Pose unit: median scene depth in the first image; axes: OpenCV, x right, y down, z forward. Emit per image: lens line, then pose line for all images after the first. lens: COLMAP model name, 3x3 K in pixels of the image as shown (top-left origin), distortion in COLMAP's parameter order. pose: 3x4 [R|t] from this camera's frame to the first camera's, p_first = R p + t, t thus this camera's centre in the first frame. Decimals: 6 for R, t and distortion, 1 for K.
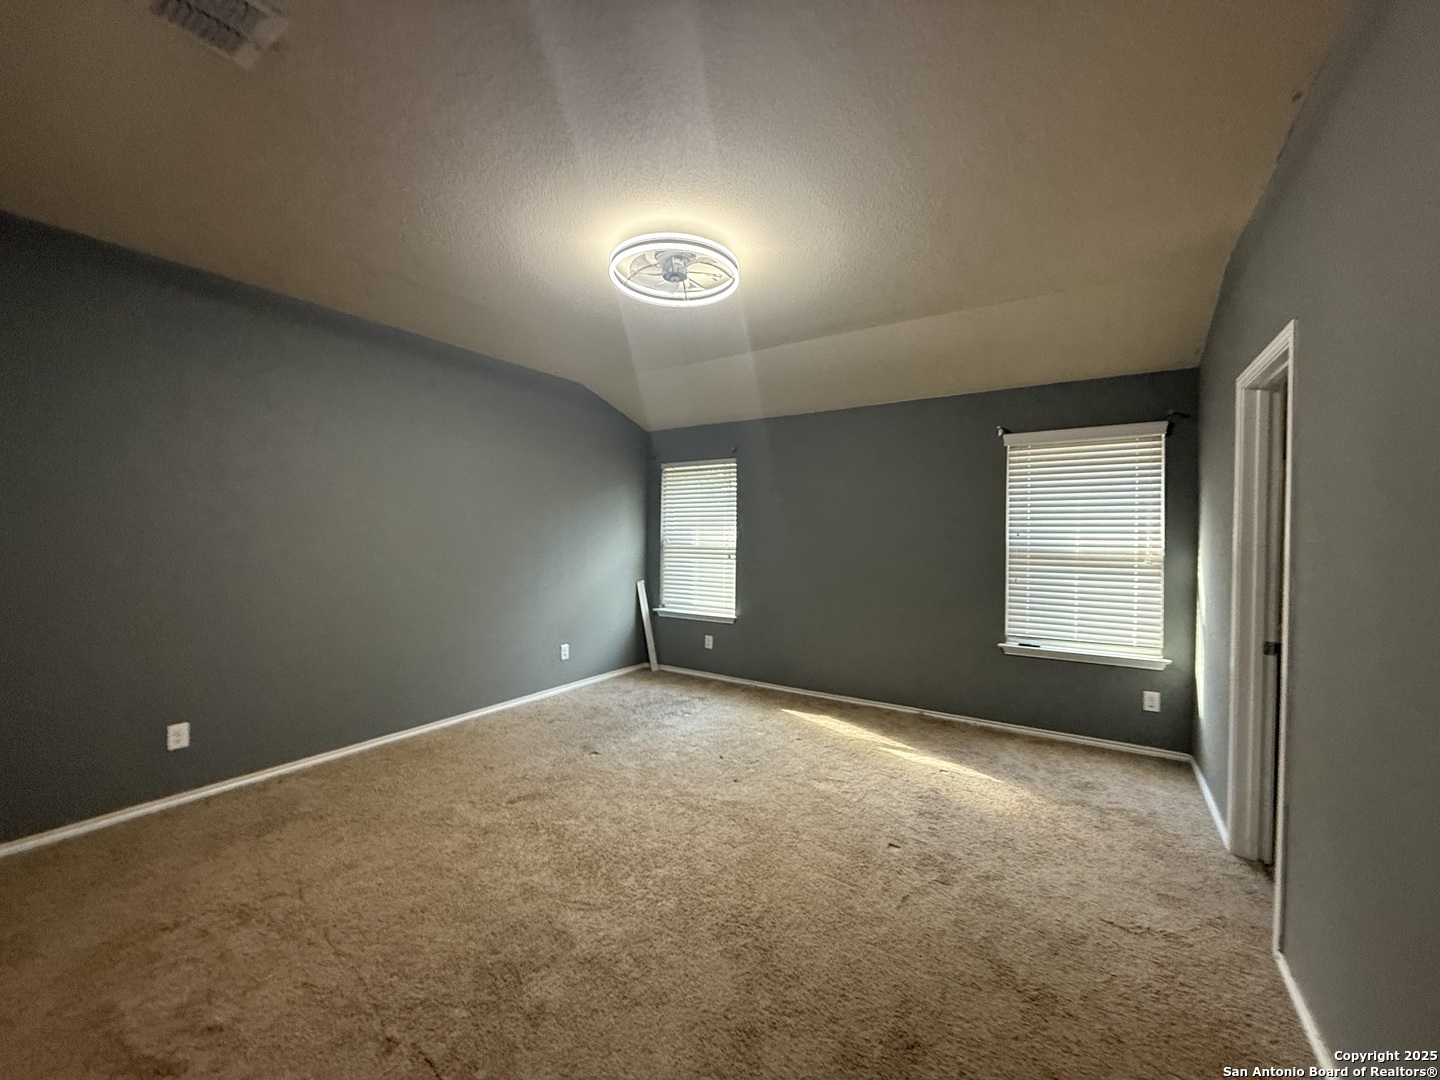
lens RADIAL K [[572.5, 0, 717.1], [0, 572.5, 538.0], [0, 0, 1]] dist [-0.000308, 0.000181]
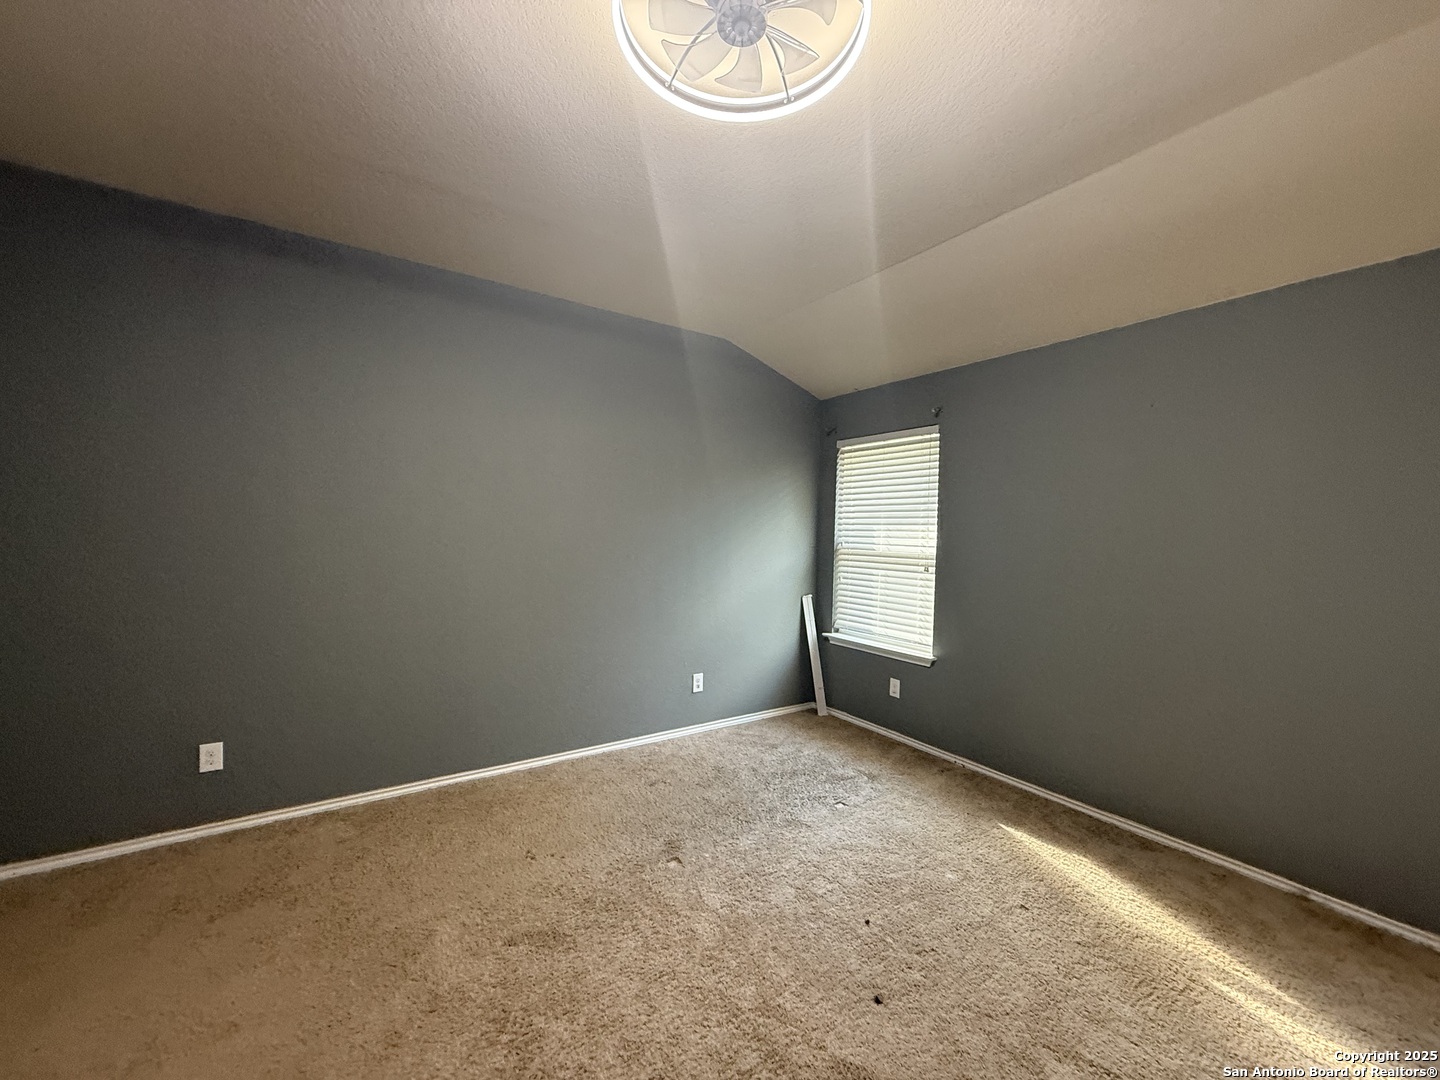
lens RADIAL K [[572.5, 0, 716.9], [0, 572.5, 535.3], [0, 0, 1]] dist [-0.000308, 0.000181]
pose [[0.921190, 0.017032, -0.388740, 0.067207], [-0.018547, 0.999828, -0.000144, -0.004016], [0.388670, 0.007343, 0.921348, 0.318495]]
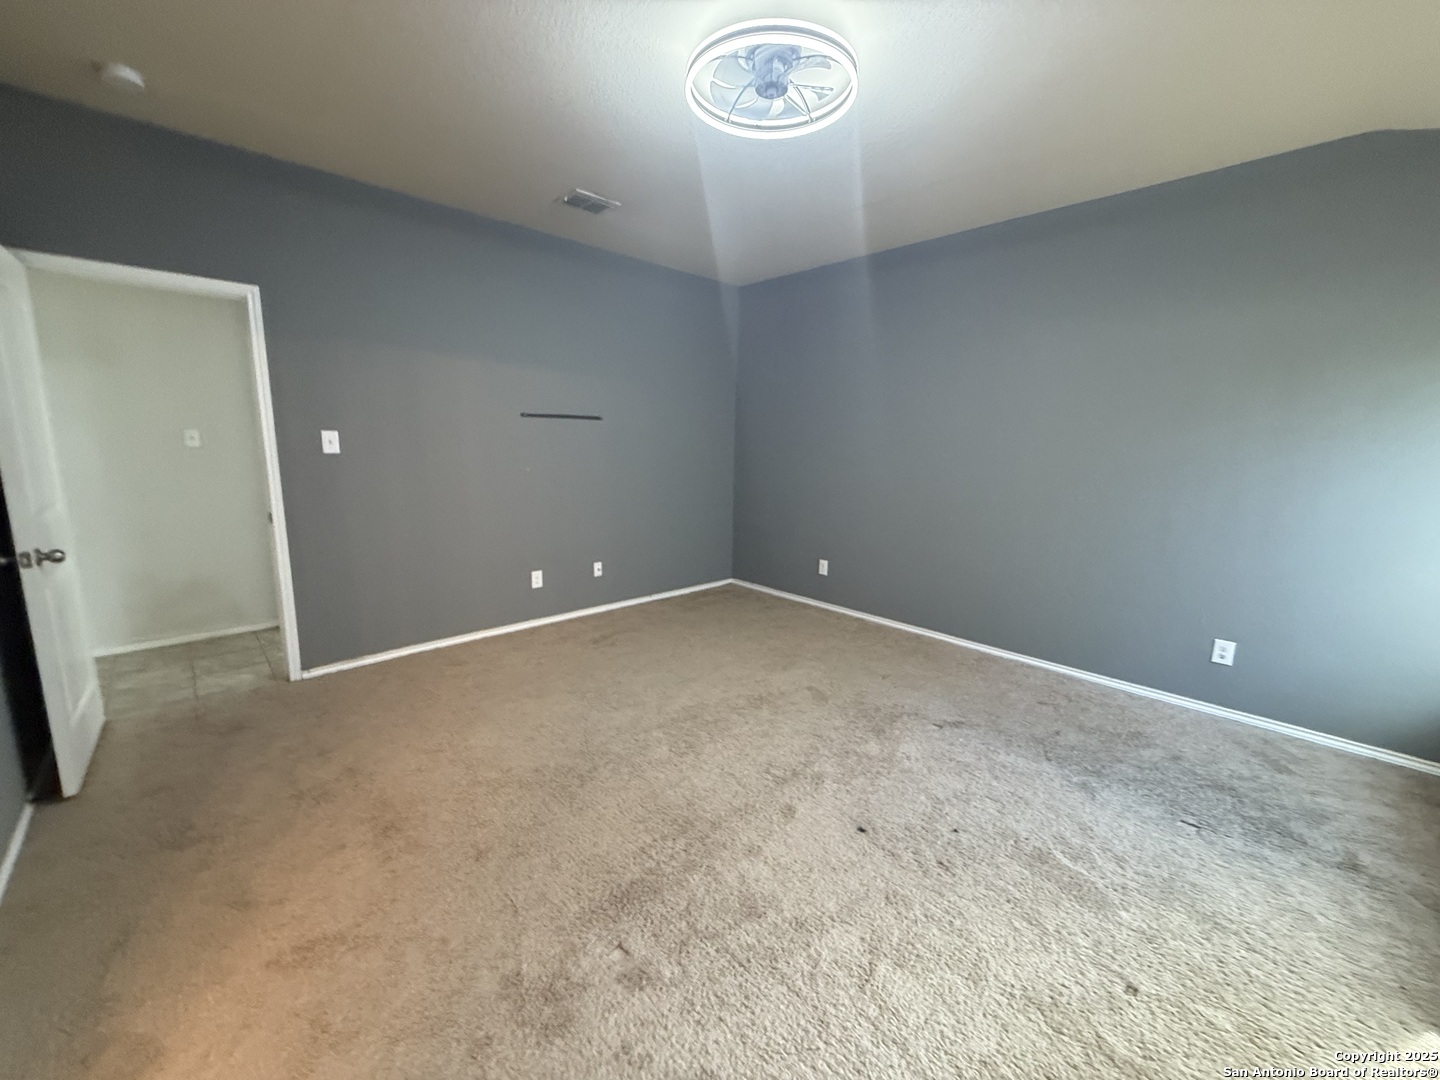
lens RADIAL K [[572.5, 0, 717.2], [0, 572.5, 540.7], [0, 0, 1]] dist [-0.000308, 0.000181]
pose [[-0.229645, 0.160594, -0.959934, 0.455492], [-0.026226, 0.984914, 0.171047, -0.003070], [0.972921, 0.064455, -0.221969, 0.687722]]
